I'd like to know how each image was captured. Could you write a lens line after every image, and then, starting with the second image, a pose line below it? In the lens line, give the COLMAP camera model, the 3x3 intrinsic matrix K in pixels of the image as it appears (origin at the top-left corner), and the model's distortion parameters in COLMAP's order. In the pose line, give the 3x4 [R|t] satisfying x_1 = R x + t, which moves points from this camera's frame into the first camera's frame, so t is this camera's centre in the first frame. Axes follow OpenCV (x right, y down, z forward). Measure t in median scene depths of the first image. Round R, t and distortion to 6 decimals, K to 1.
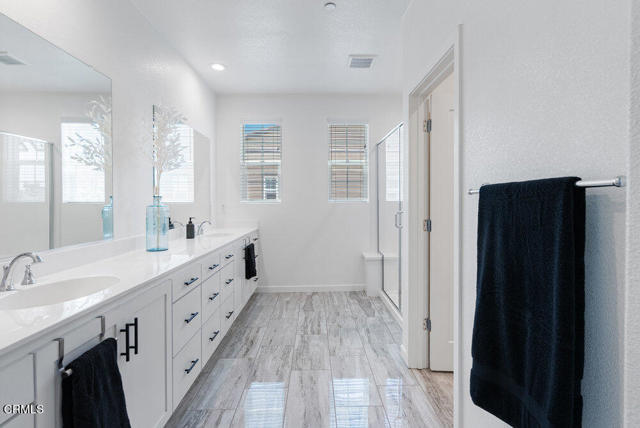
lens RADIAL K [[293.5, 0, 317.5], [0, 293.5, 209.3], [0, 0, 1]] dist [-0.008931, 0.002285]
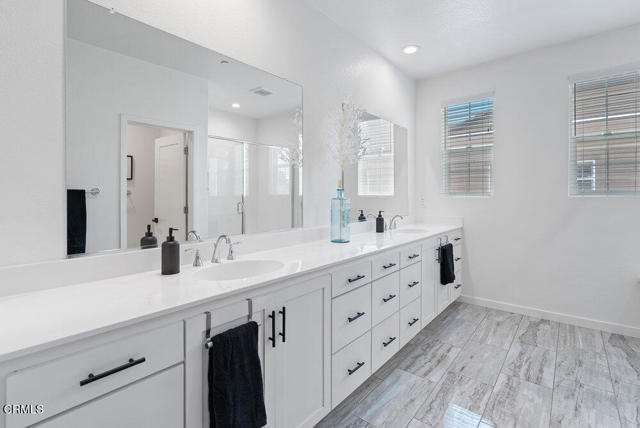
lens RADIAL K [[293.5, 0, 334.0], [0, 293.5, 198.6], [0, 0, 1]] dist [-0.008931, 0.002285]
pose [[0.758725, 0.005908, -0.651384, 0.098760], [-0.015234, 0.999846, -0.008676, -0.002651], [0.651233, 0.016506, 0.758698, 0.171097]]
